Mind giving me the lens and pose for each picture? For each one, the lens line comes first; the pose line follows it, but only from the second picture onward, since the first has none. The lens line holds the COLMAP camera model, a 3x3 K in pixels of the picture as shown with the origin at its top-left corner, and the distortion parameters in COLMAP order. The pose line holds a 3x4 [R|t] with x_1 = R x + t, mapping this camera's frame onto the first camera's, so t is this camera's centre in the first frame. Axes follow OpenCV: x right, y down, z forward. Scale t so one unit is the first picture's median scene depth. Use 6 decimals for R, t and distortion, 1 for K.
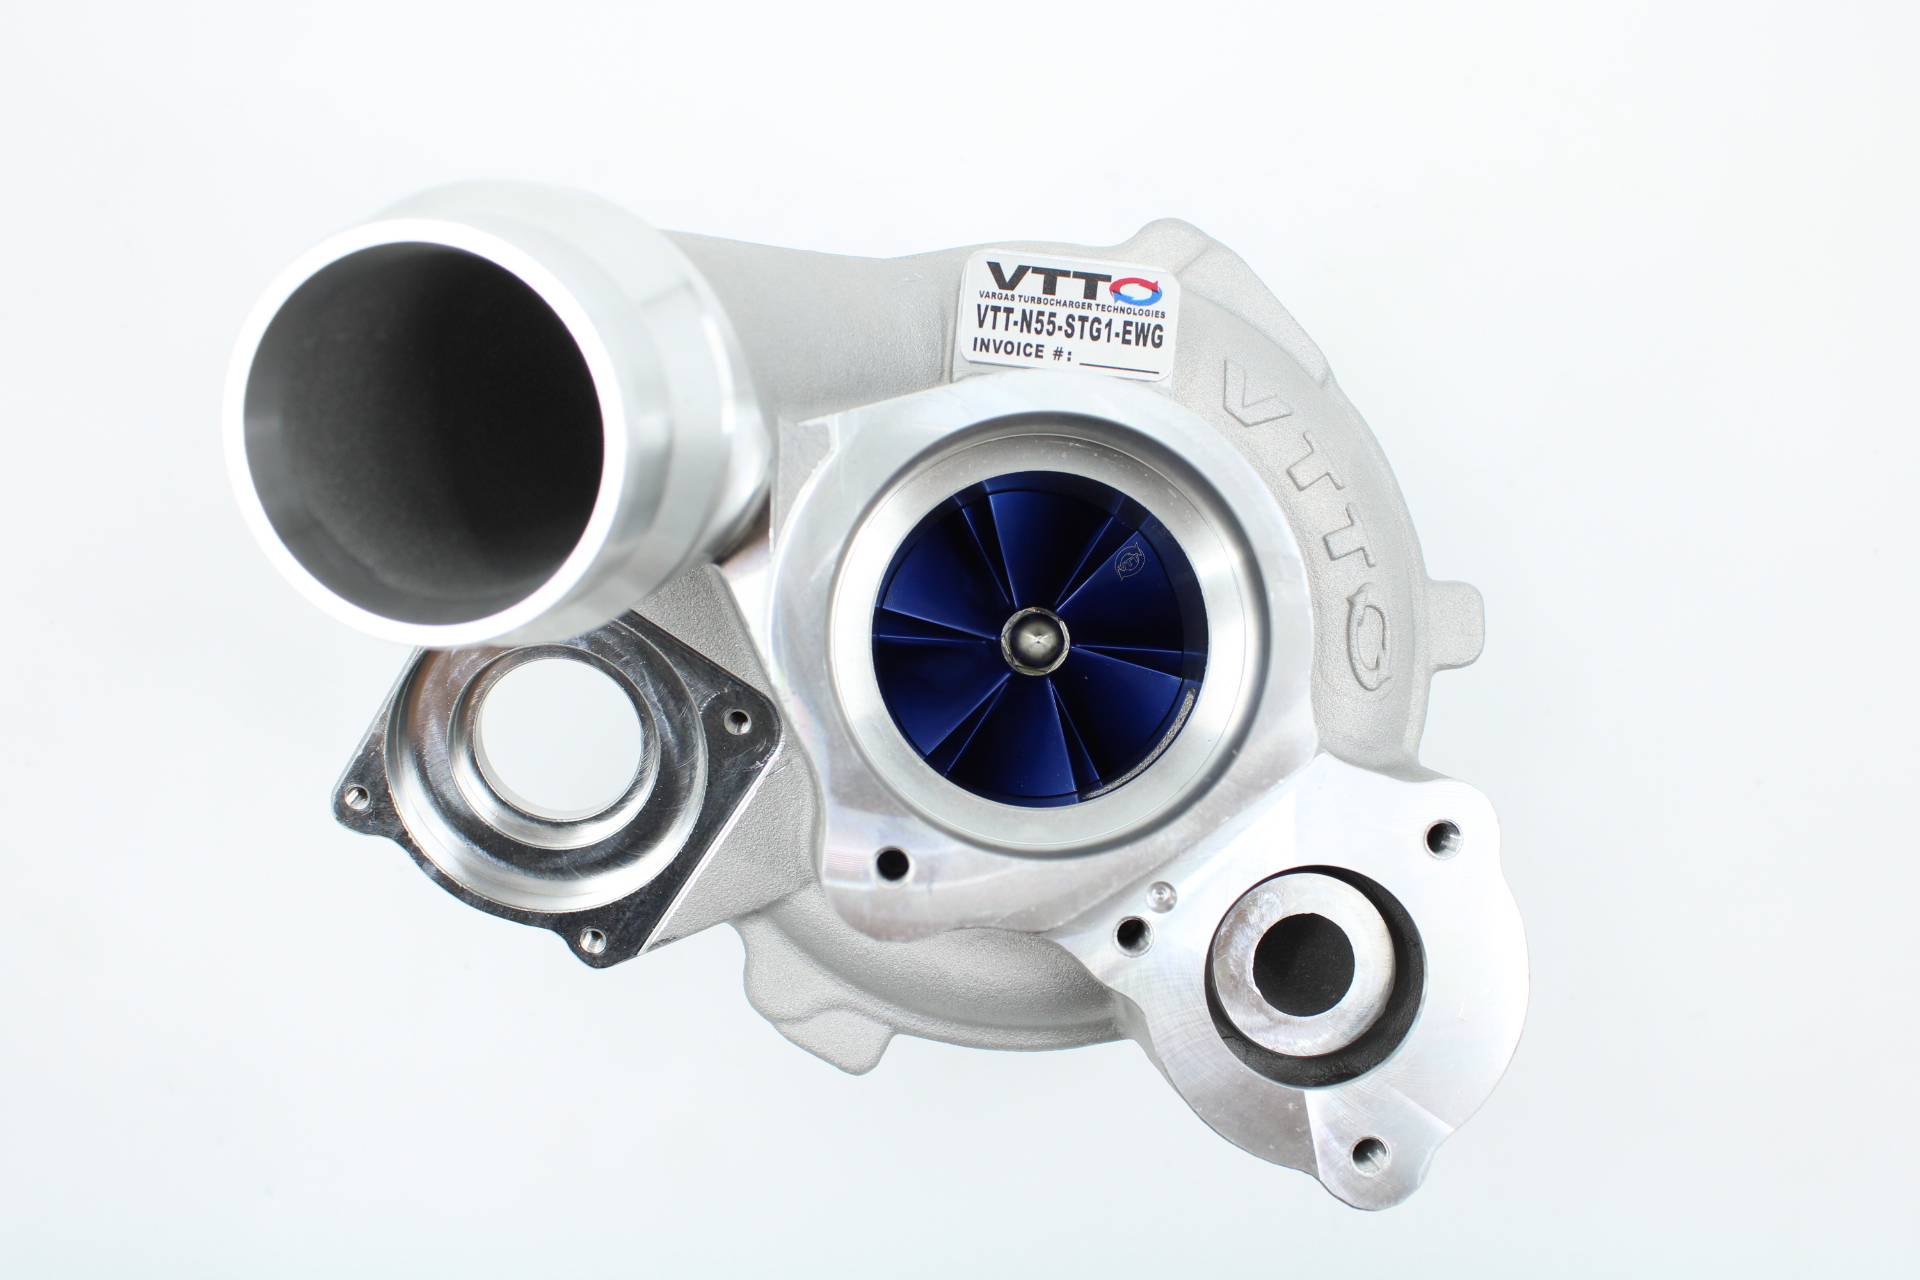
lens RADIAL K [[1805.7, 0, 972.9], [0, 1805.7, 660.0], [0, 0, 1]] dist [-0.105985, 0.000000]
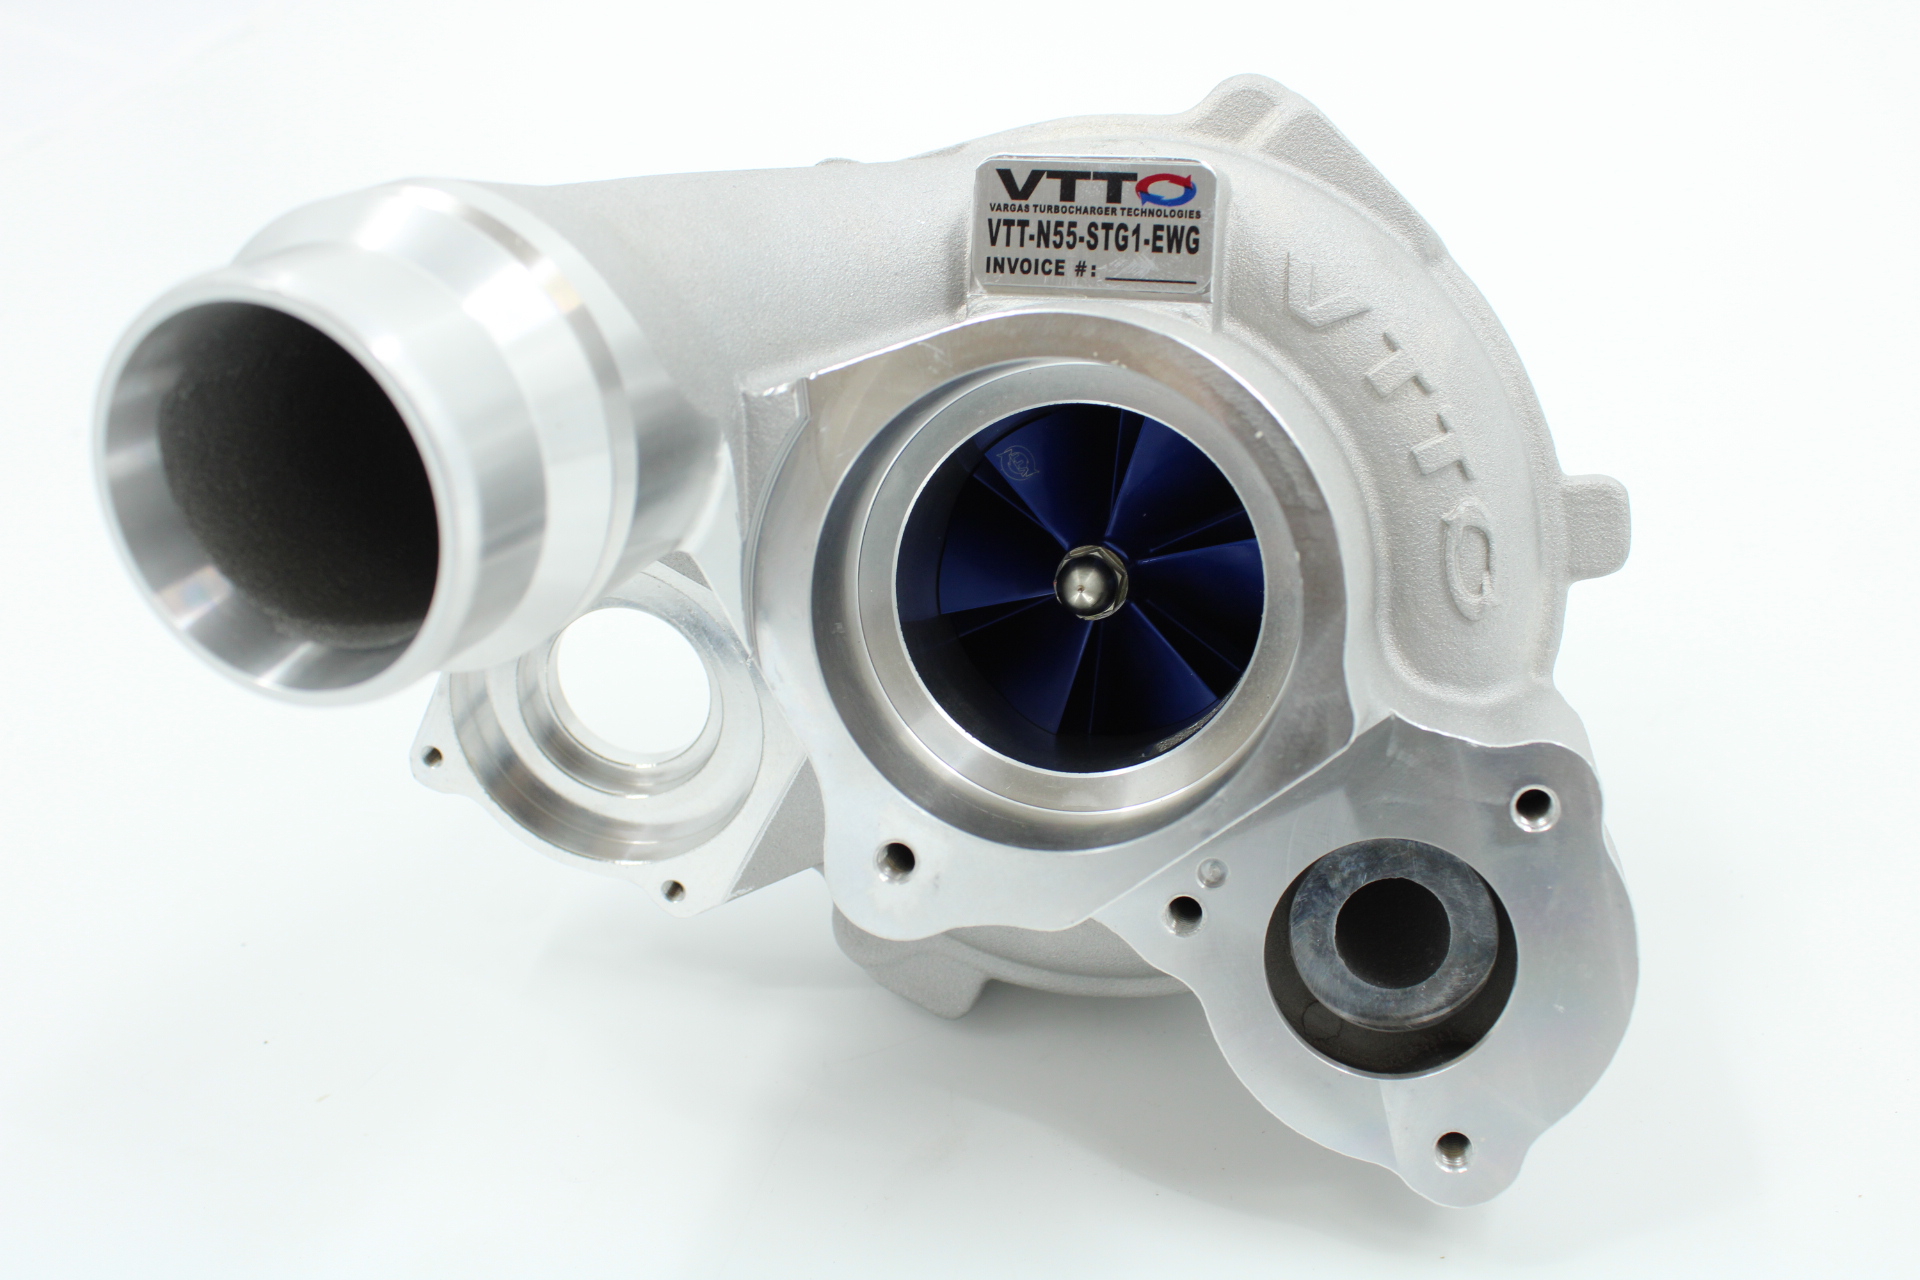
lens RADIAL K [[1805.7, 0, 991.6], [0, 1805.7, 648.9], [0, 0, 1]] dist [-0.105985, 0.000000]
pose [[0.976190, -0.026151, -0.215337, 0.189534], [0.057047, 0.988712, 0.138542, -0.110297], [0.209283, -0.147527, 0.966662, 0.110226]]
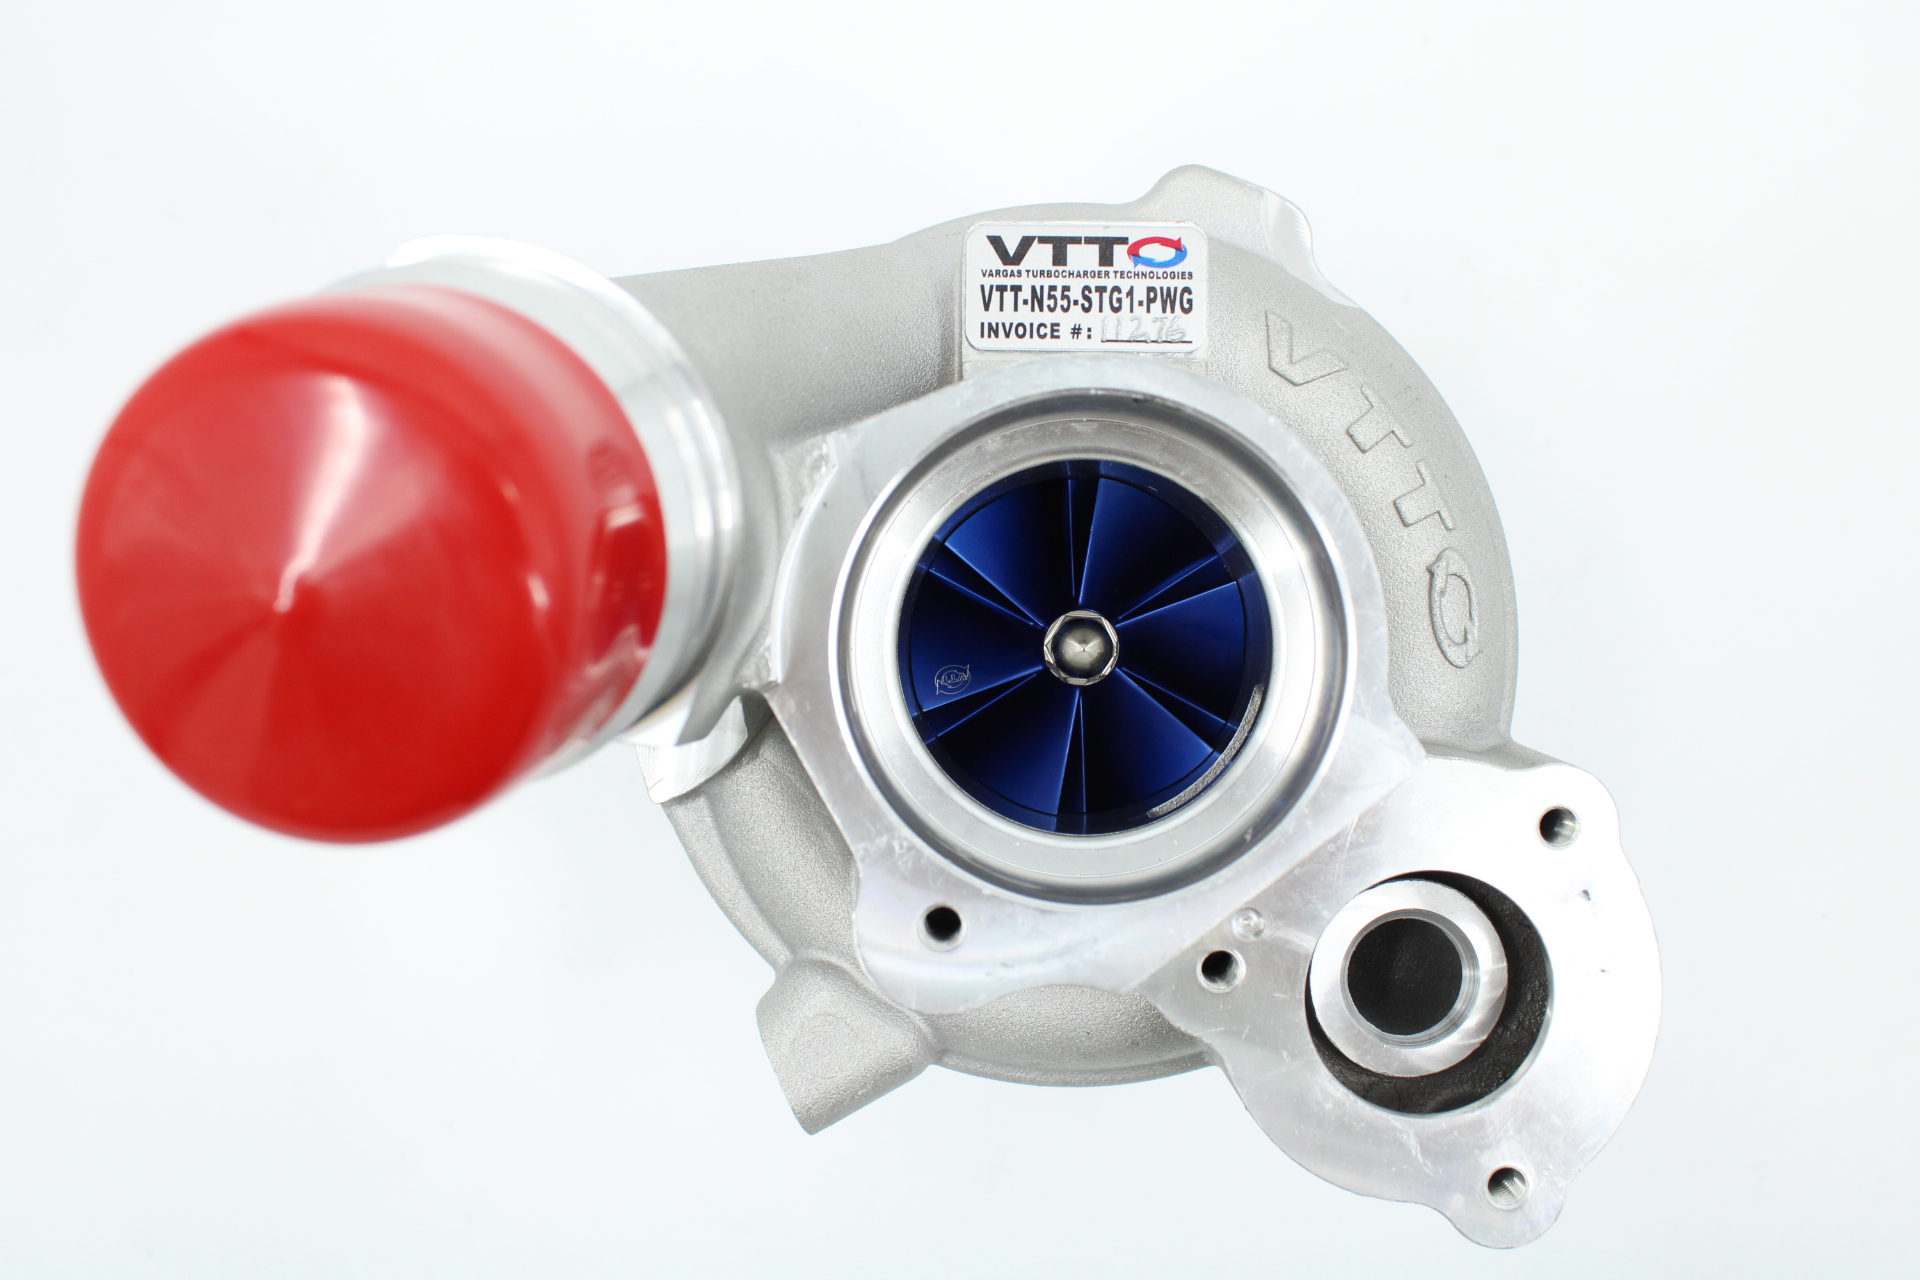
lens RADIAL K [[1805.7, 0, 952.1], [0, 1805.7, 629.6], [0, 0, 1]] dist [-0.105985, 0.000000]
pose [[0.994008, -0.091458, -0.059866, 0.026181], [0.094384, 0.994377, 0.048030, -0.072159], [0.055137, -0.053392, 0.997050, 0.102019]]
